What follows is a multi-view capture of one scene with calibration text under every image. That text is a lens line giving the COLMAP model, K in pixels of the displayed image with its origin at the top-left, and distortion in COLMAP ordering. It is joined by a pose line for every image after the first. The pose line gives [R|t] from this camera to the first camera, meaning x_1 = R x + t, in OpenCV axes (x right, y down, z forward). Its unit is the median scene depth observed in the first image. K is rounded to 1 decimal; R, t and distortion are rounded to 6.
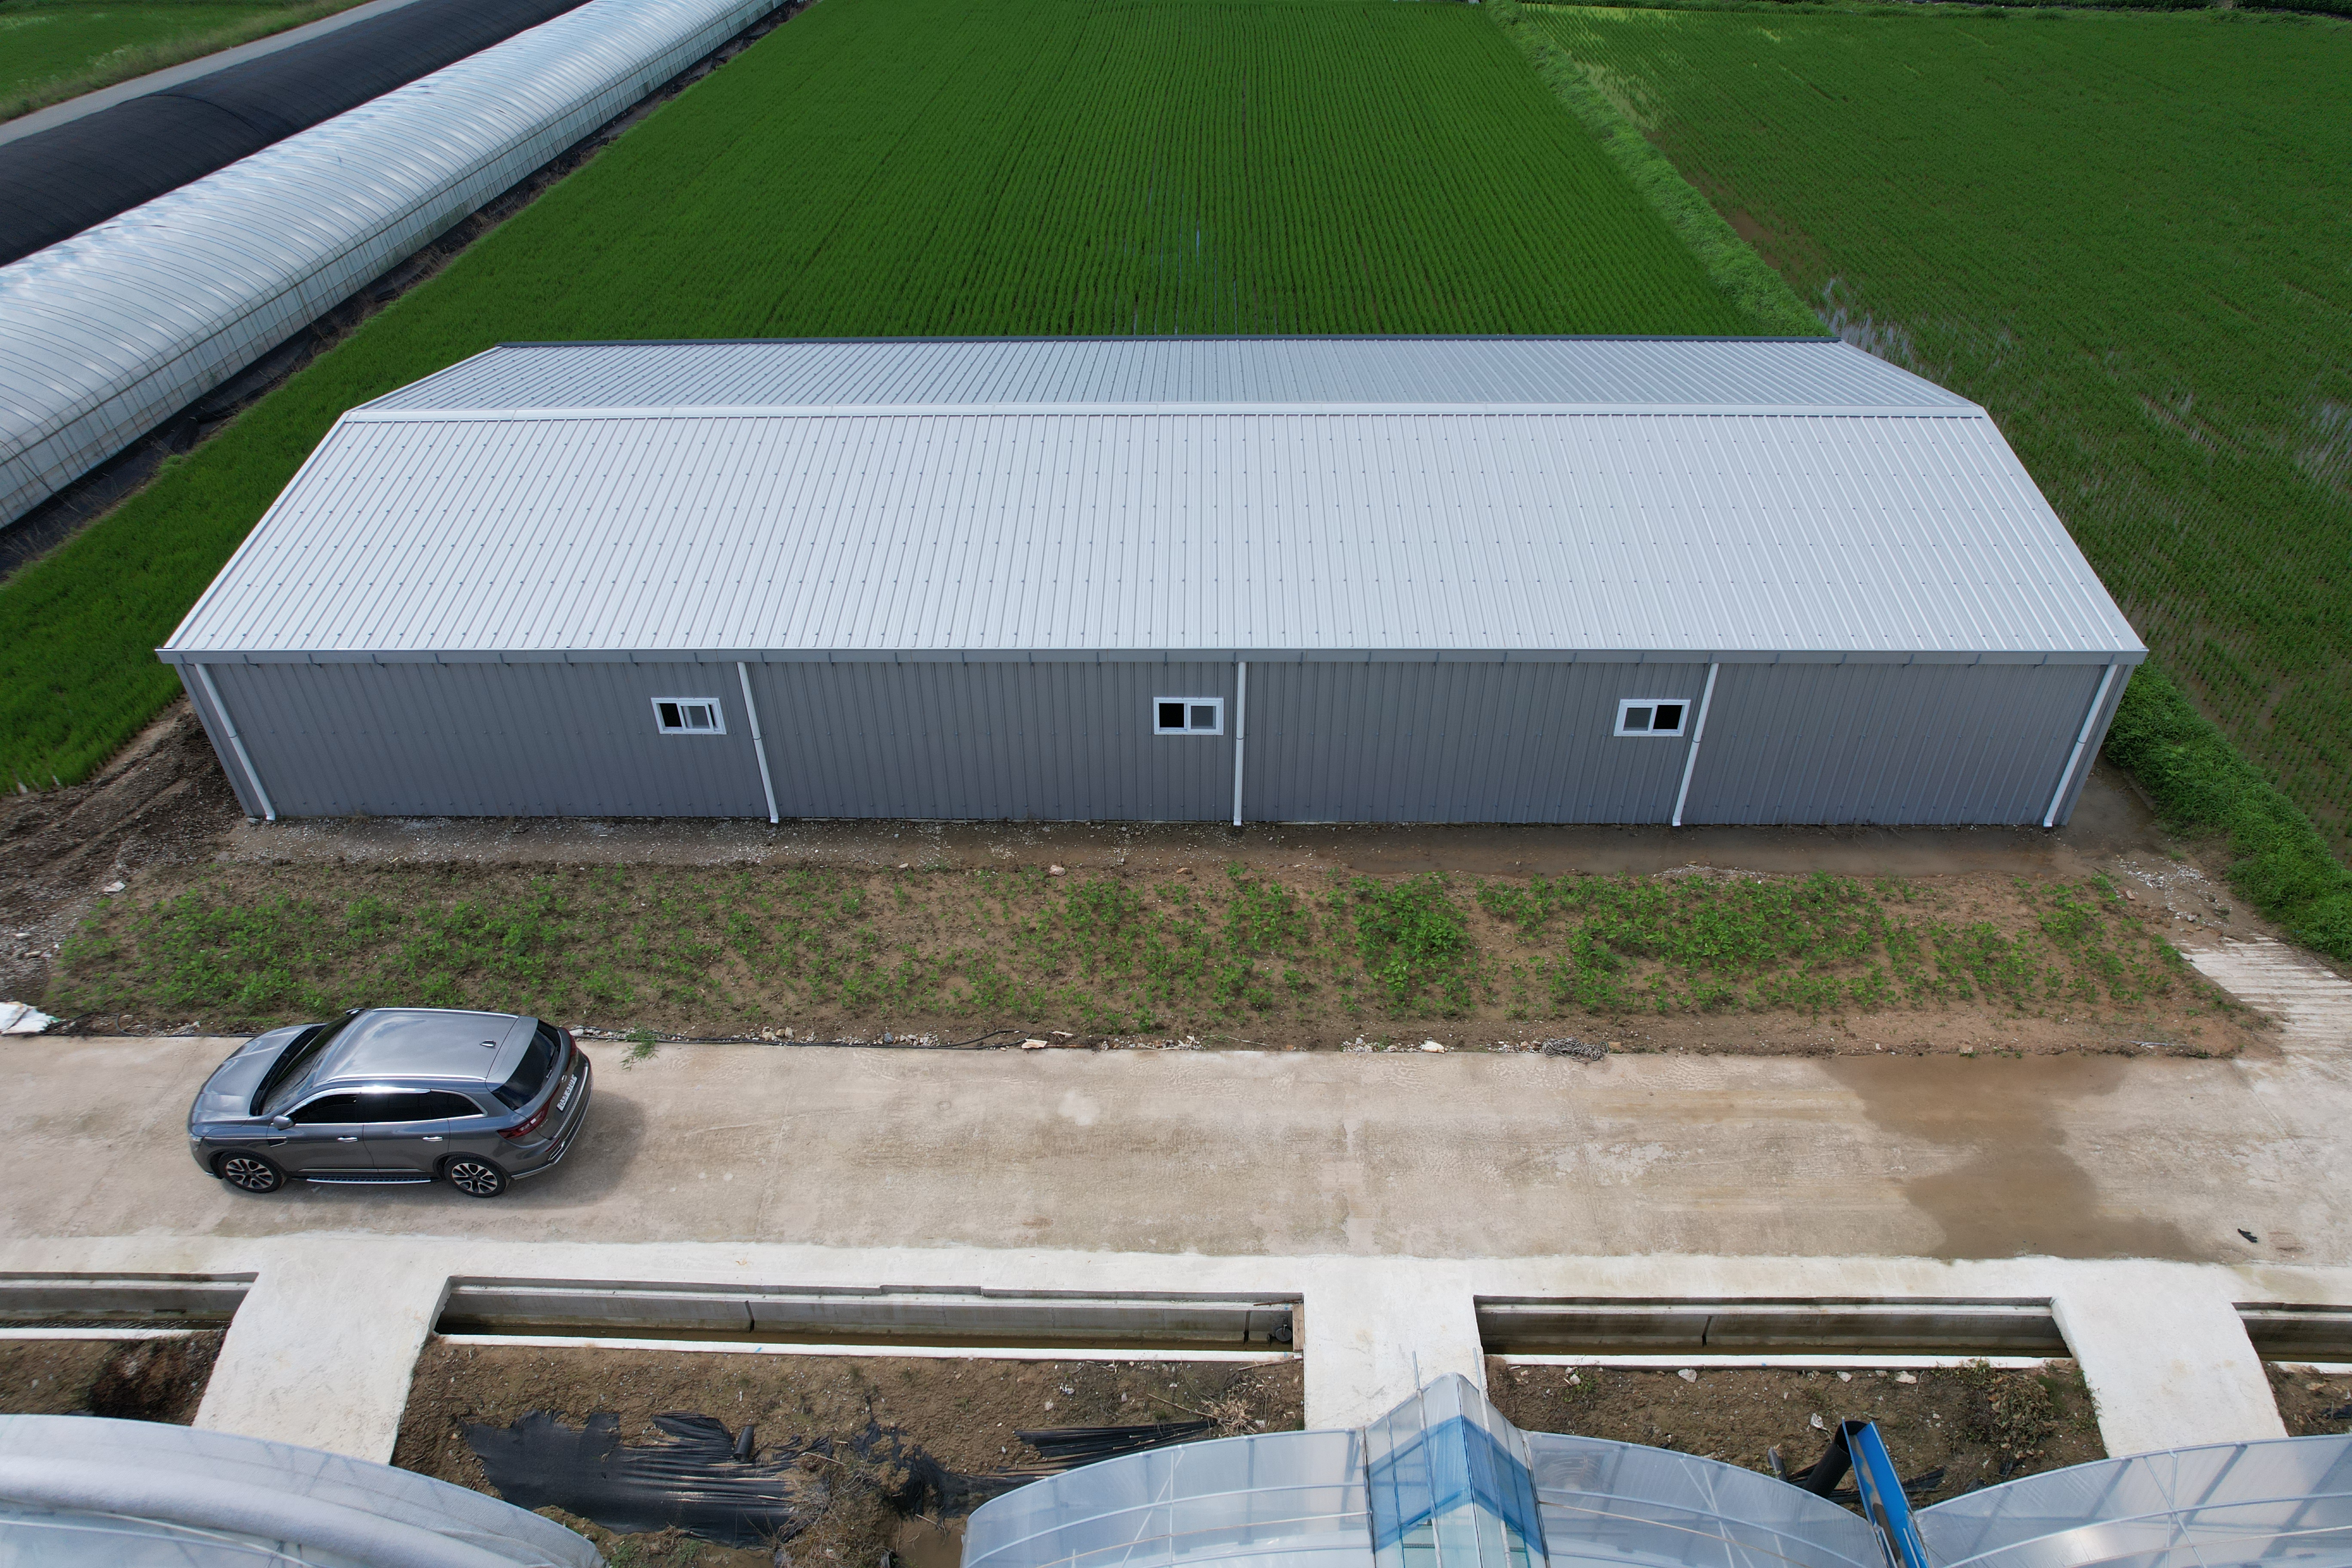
lens RADIAL K [[1505.2, 0, 1179.7], [0, 1505.2, 786.0], [0, 0, 1]] dist [-0.052696, 0.047916]
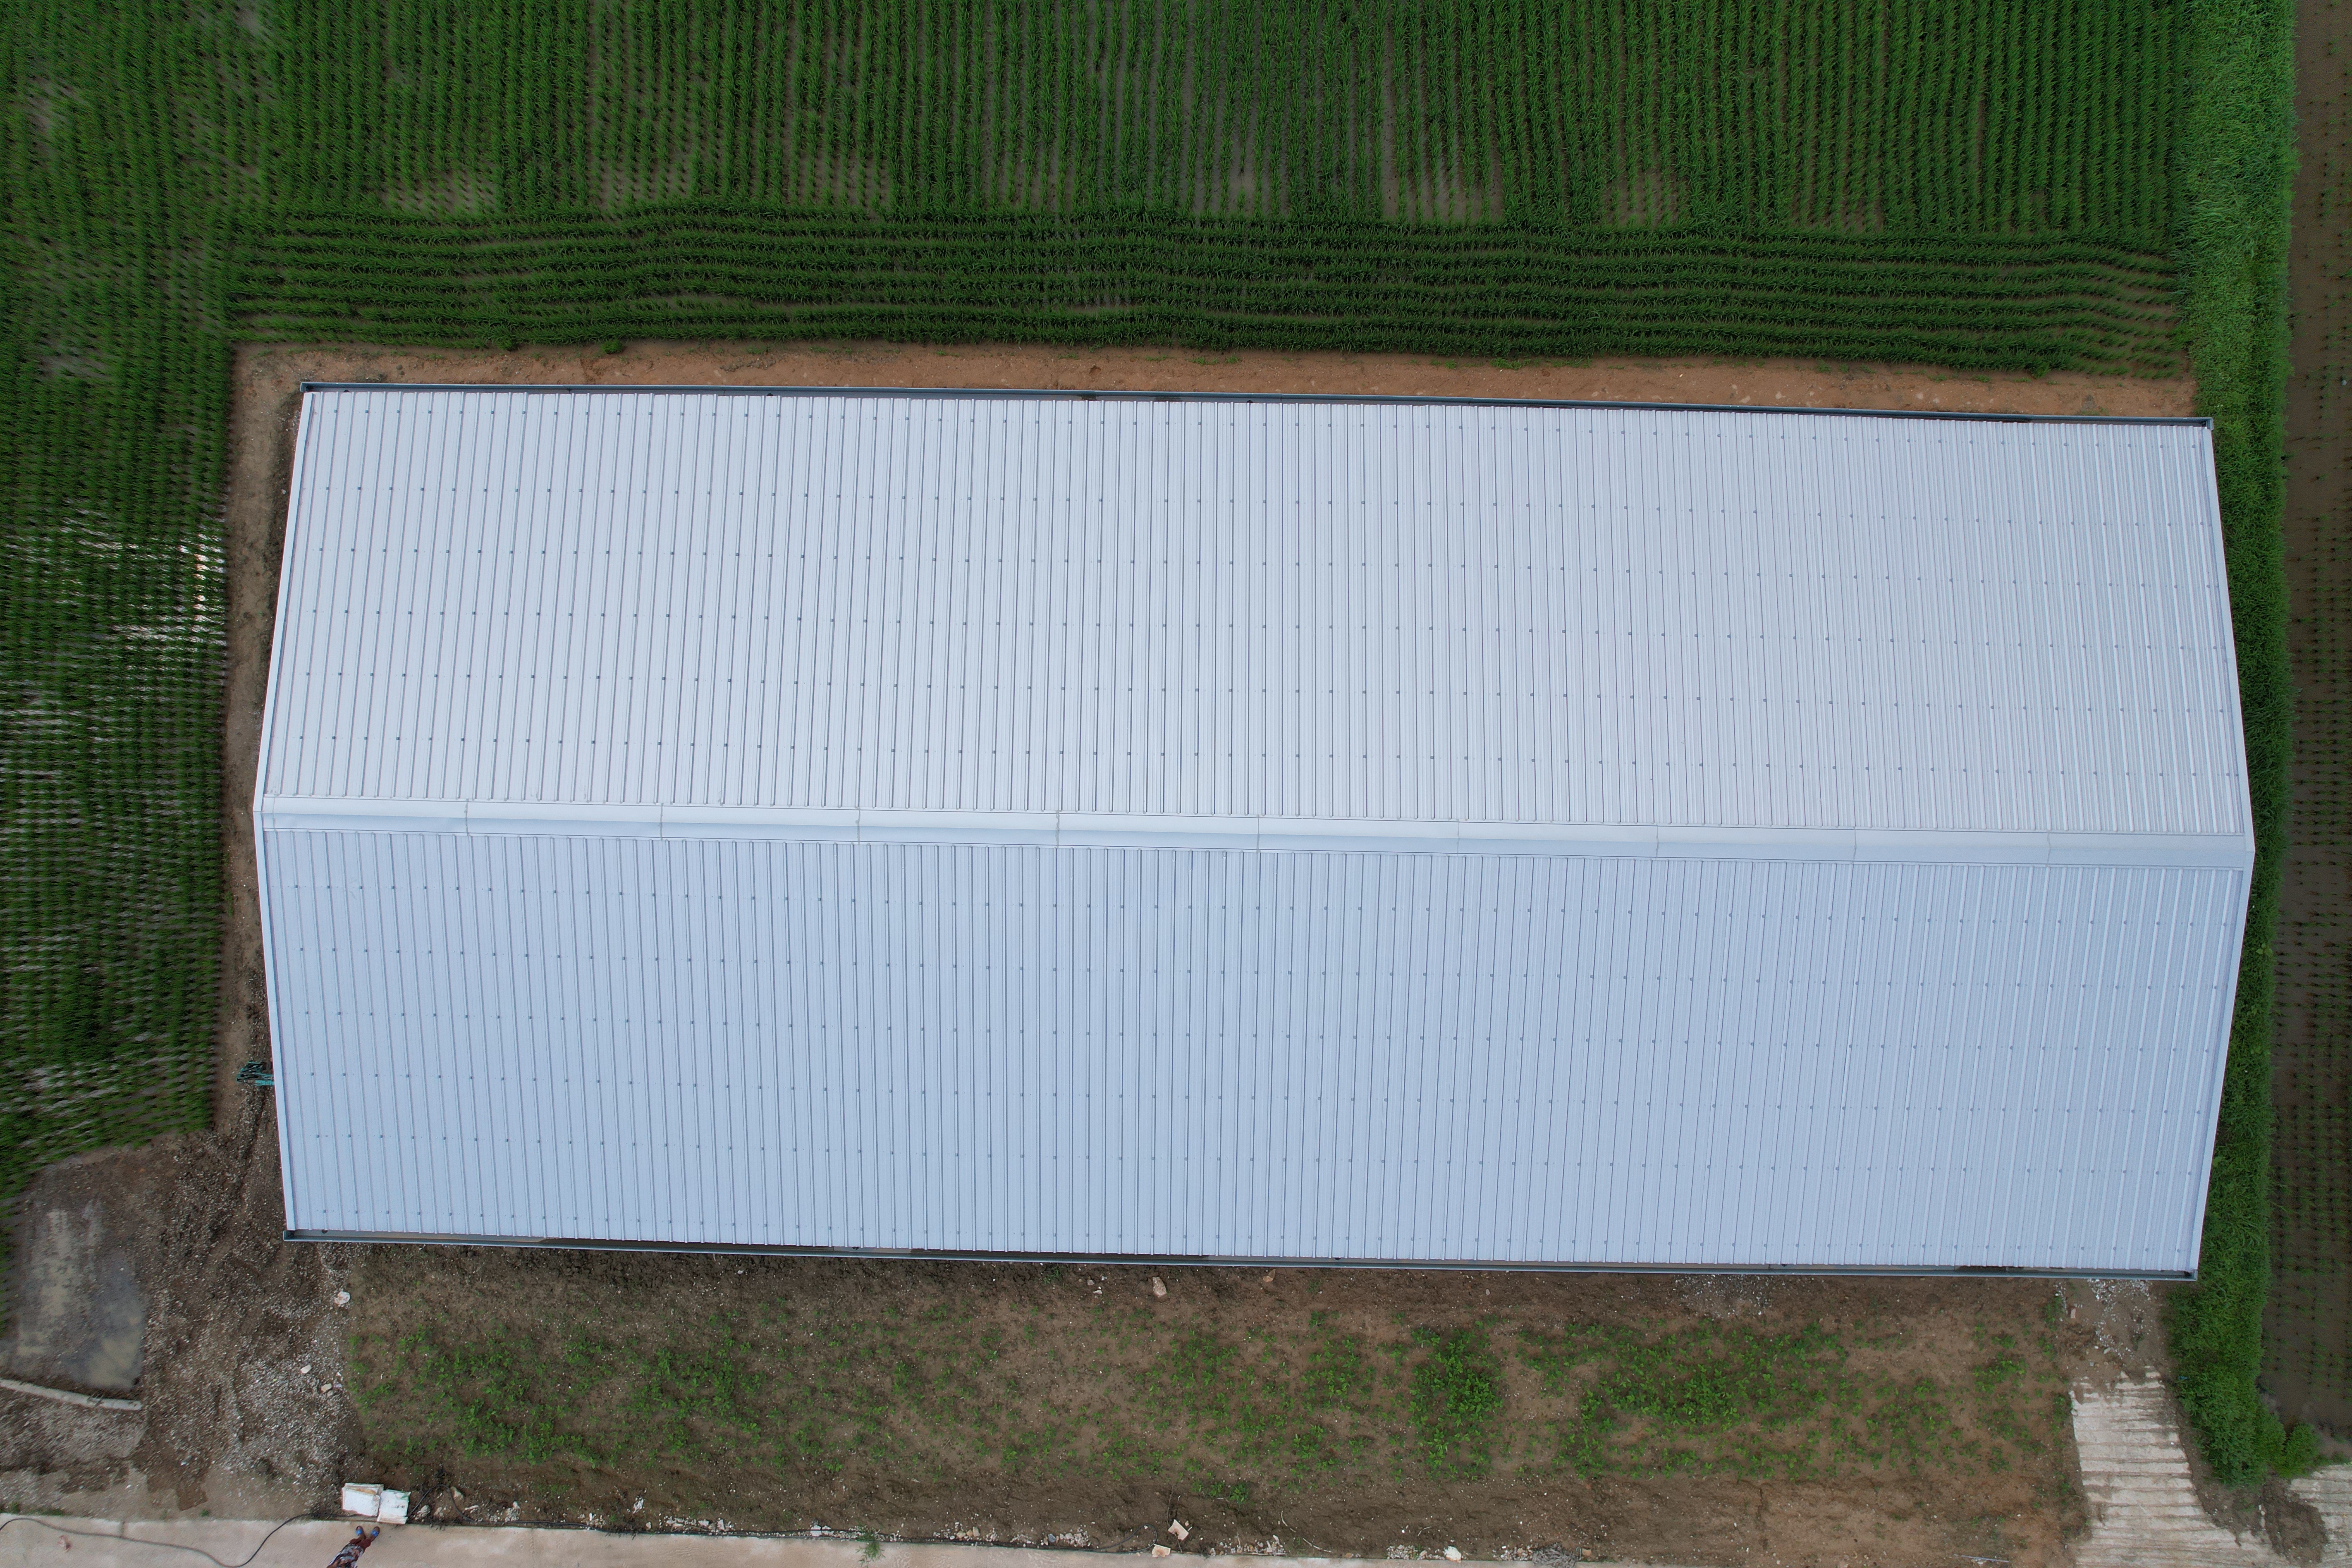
lens RADIAL K [[1505.2, 0, 1166.8], [0, 1505.2, 778.6], [0, 0, 1]] dist [-0.052696, 0.047916]
pose [[0.999966, 0.001134, 0.008155, -0.103631], [-0.007294, 0.581641, 0.813413, -1.333099], [-0.003821, -0.813445, 0.581630, 0.787305]]
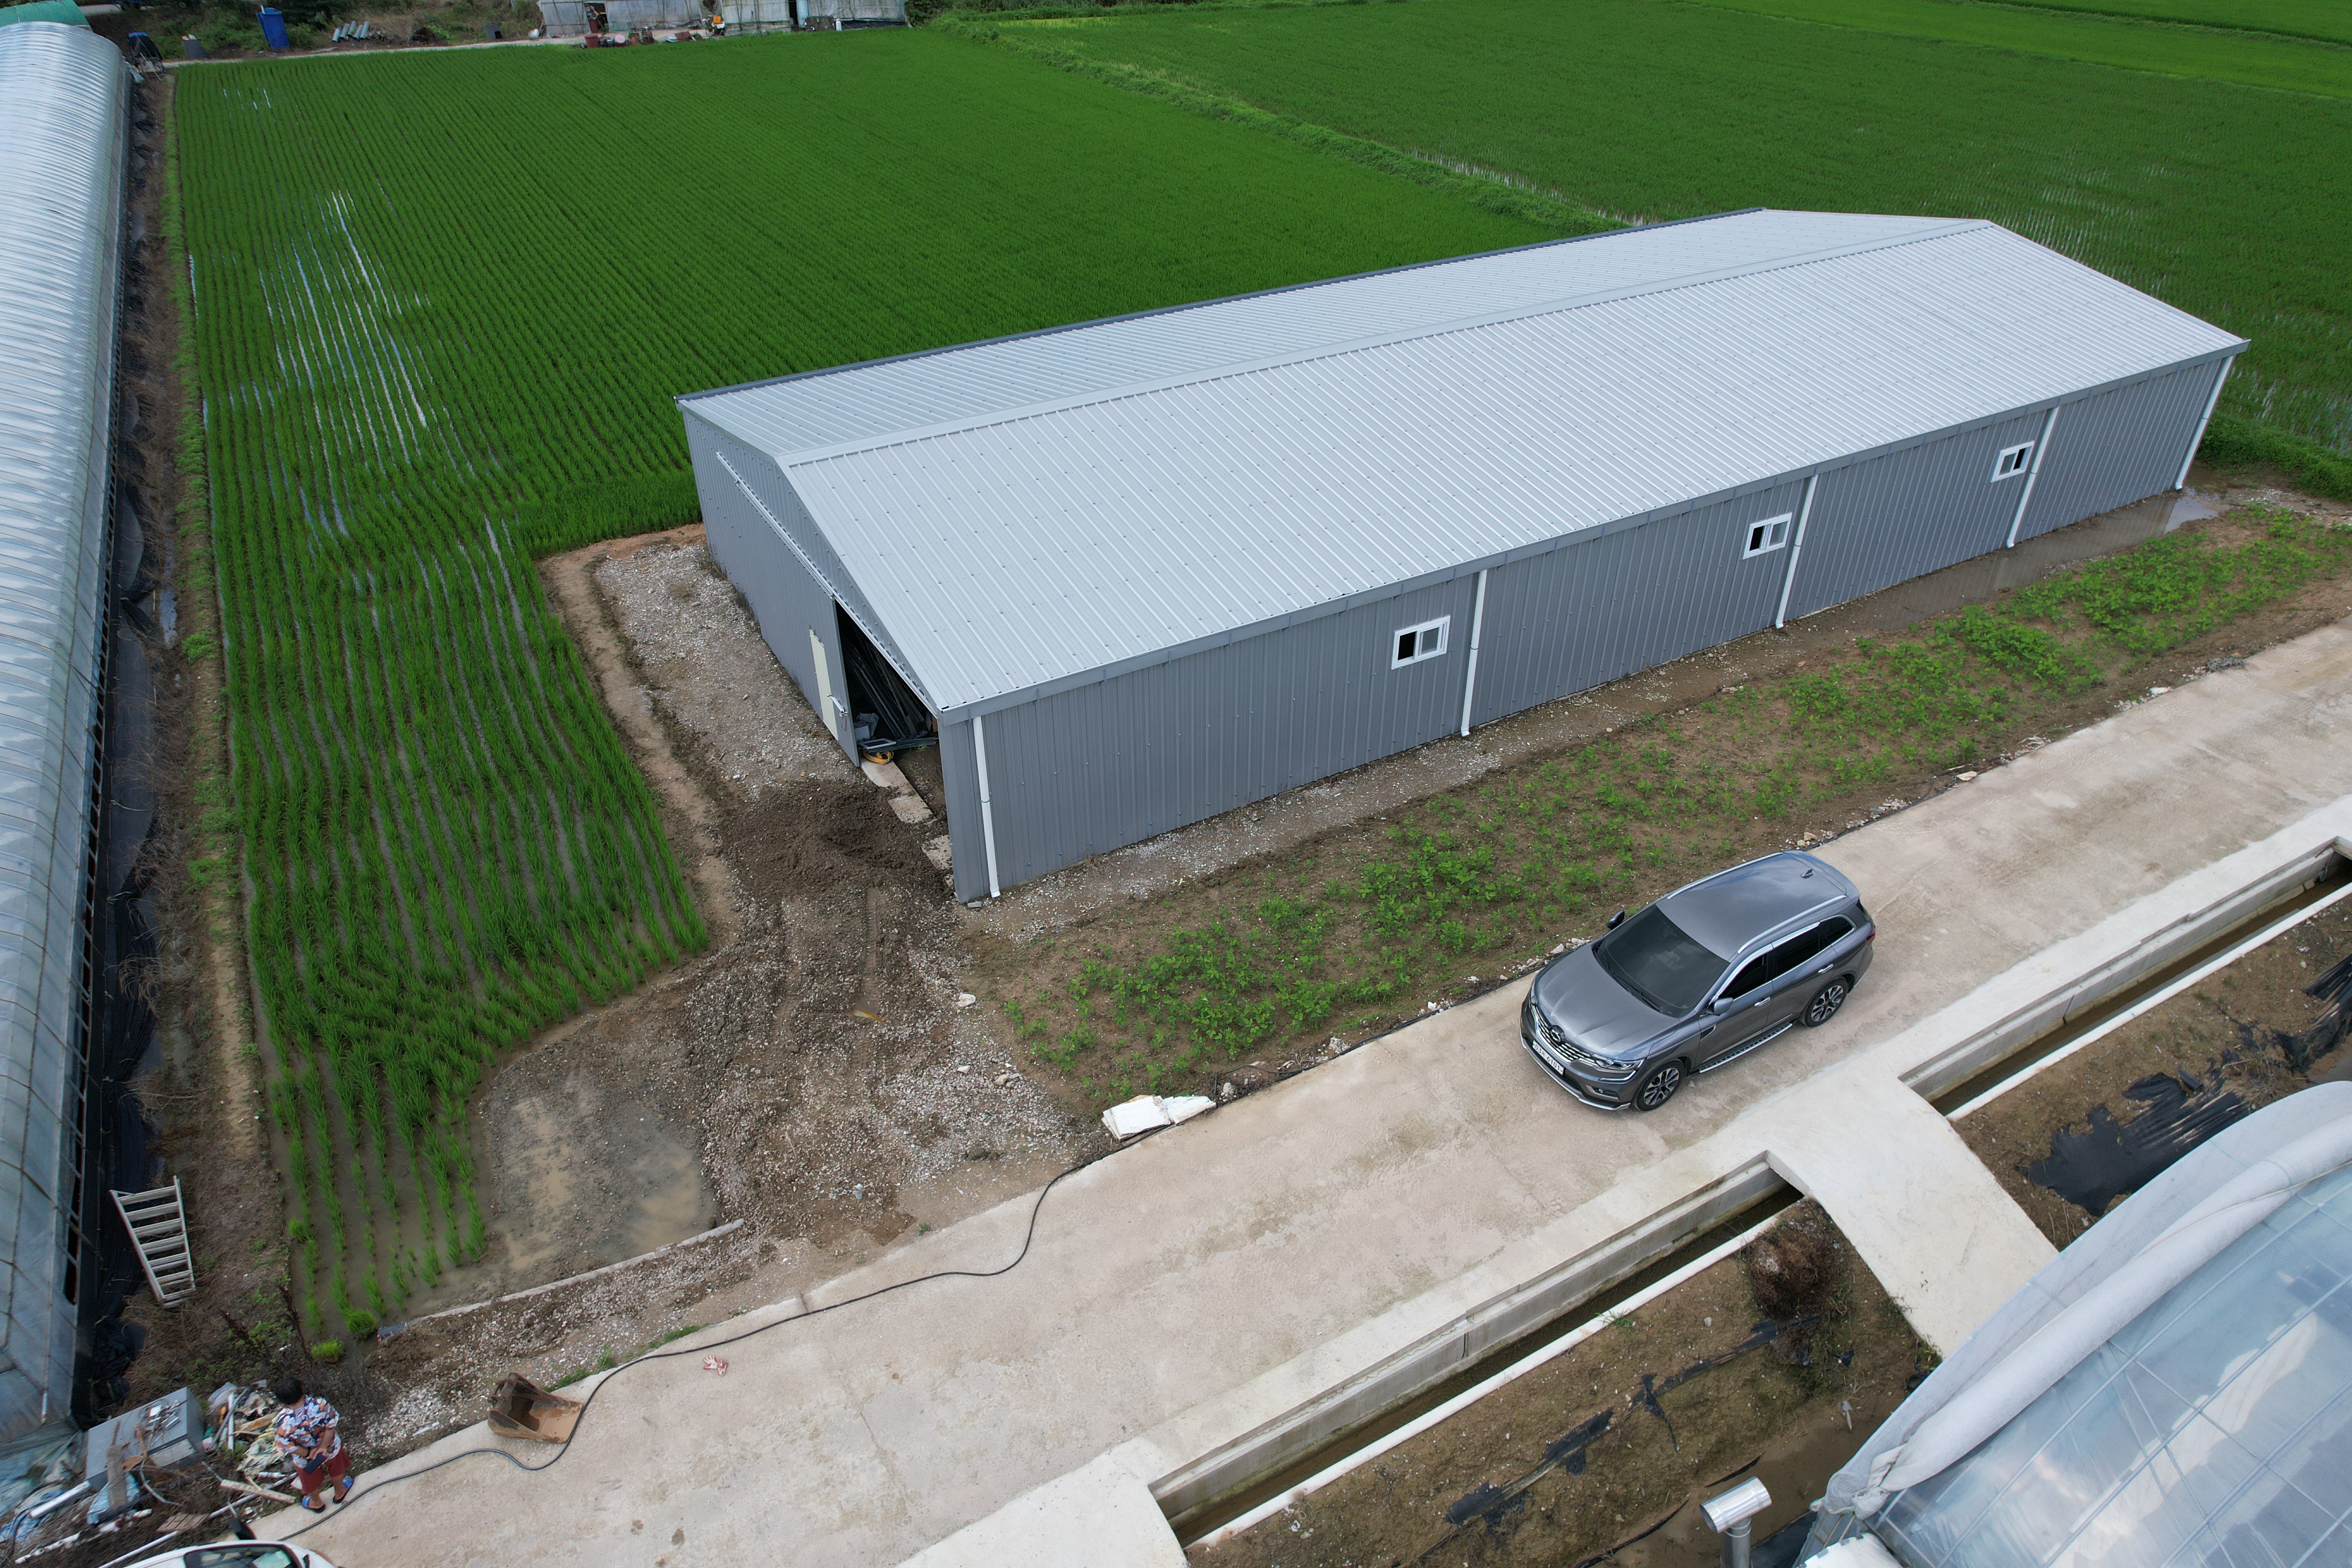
lens RADIAL K [[1505.2, 0, 1175.5], [0, 1505.2, 790.8], [0, 0, 1]] dist [-0.052696, 0.047916]
pose [[0.854000, -0.286846, 0.434054, -1.141881], [0.300163, 0.953079, 0.039275, -0.049850], [-0.424953, 0.096746, 0.900030, 0.212988]]
